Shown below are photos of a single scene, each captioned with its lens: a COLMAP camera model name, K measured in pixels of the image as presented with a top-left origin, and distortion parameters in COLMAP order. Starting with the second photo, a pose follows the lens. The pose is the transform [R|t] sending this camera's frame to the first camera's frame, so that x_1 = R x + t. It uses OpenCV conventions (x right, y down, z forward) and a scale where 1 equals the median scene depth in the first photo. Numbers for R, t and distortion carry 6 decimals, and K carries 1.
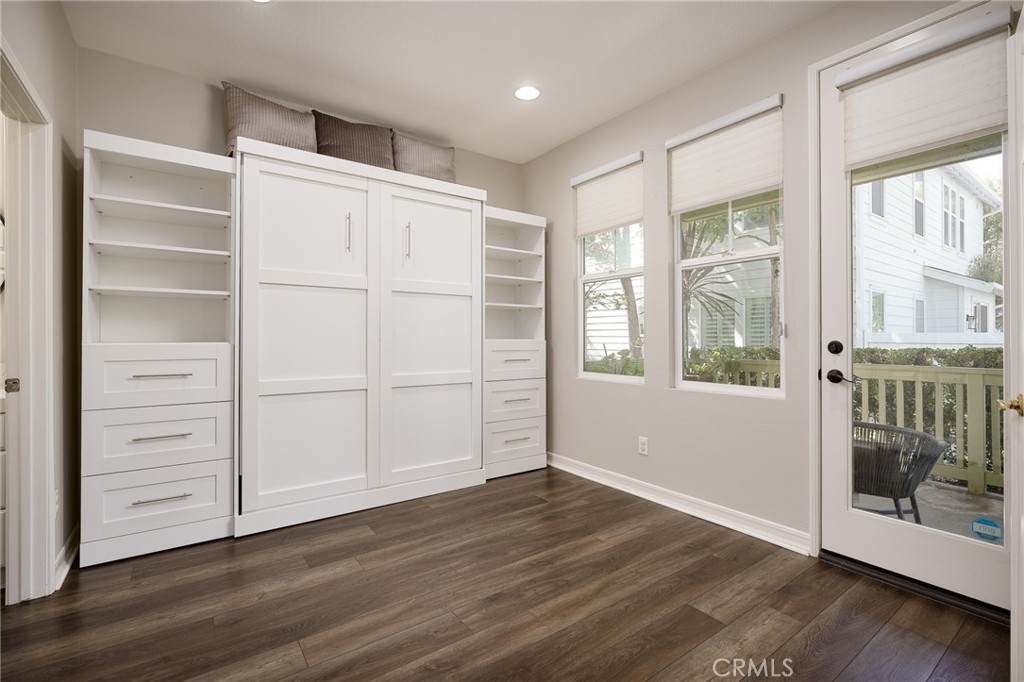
lens RADIAL K [[462.0, 0, 492.6], [0, 462.0, 337.4], [0, 0, 1]] dist [-0.000982, 0.000861]
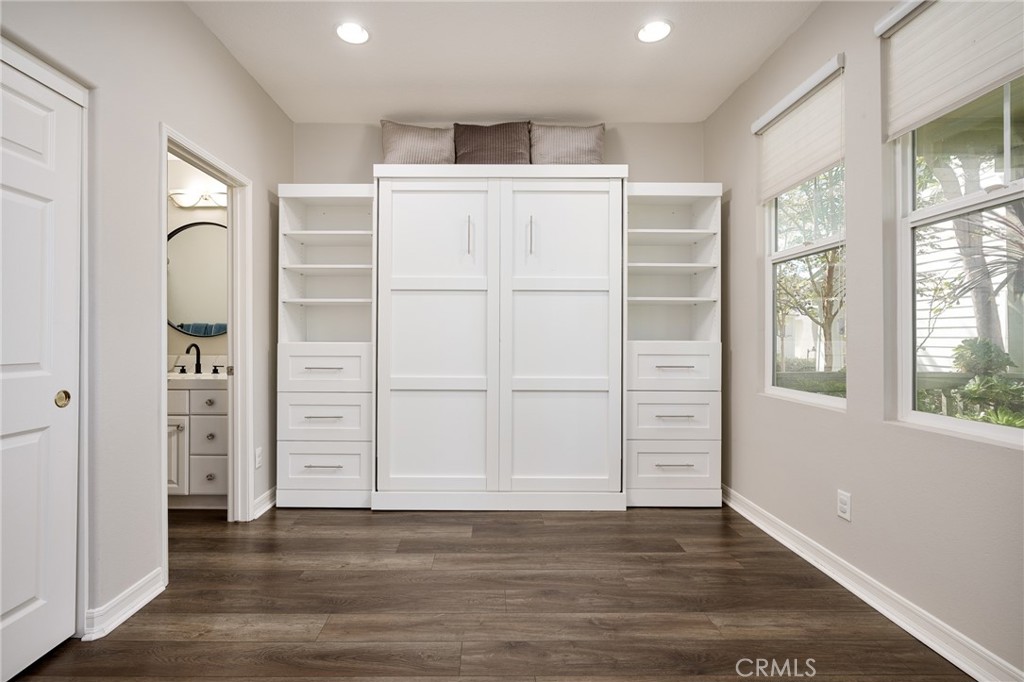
lens RADIAL K [[462.0, 0, 492.6], [0, 462.0, 337.4], [0, 0, 1]] dist [-0.000982, 0.000861]
pose [[0.818204, 0.000366, -0.574928, 0.316310], [-0.001532, 0.999998, -0.001543, 0.000270], [0.574926, 0.002143, 0.818202, 0.195130]]
